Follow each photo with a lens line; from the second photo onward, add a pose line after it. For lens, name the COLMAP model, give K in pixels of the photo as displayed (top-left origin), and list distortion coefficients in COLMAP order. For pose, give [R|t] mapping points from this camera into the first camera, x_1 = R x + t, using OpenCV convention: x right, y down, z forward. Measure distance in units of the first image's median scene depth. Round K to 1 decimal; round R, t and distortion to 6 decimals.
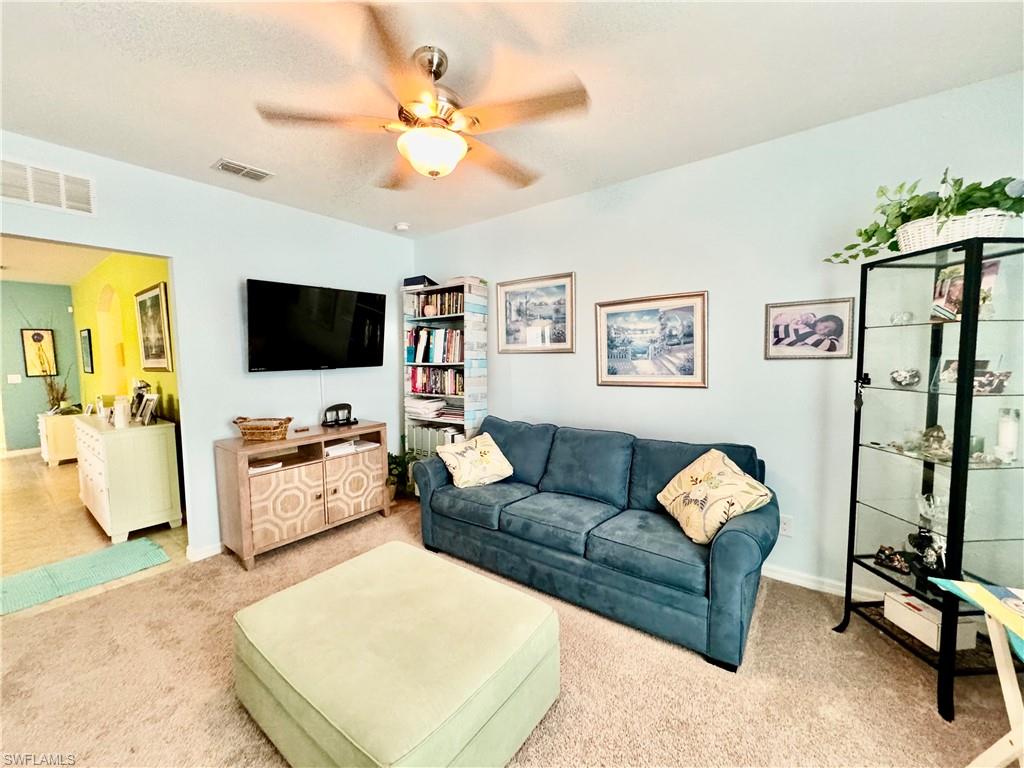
lens RADIAL K [[404.6, 0, 513.2], [0, 404.6, 380.8], [0, 0, 1]] dist [-0.002252, 0.000176]
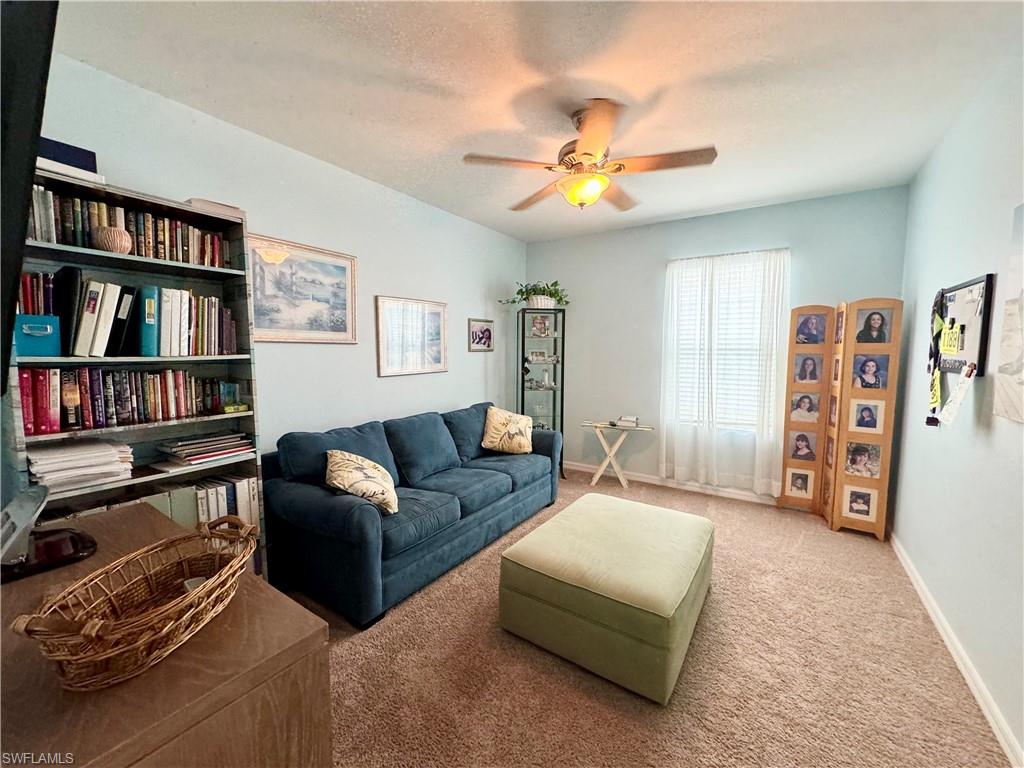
lens RADIAL K [[404.6, 0, 512.7], [0, 404.6, 381.0], [0, 0, 1]] dist [-0.002252, 0.000176]
pose [[-0.049619, -0.060845, 0.996913, -0.780492], [0.064693, 0.995851, 0.064000, -0.020698], [-0.996671, 0.067669, -0.045477, 0.678445]]
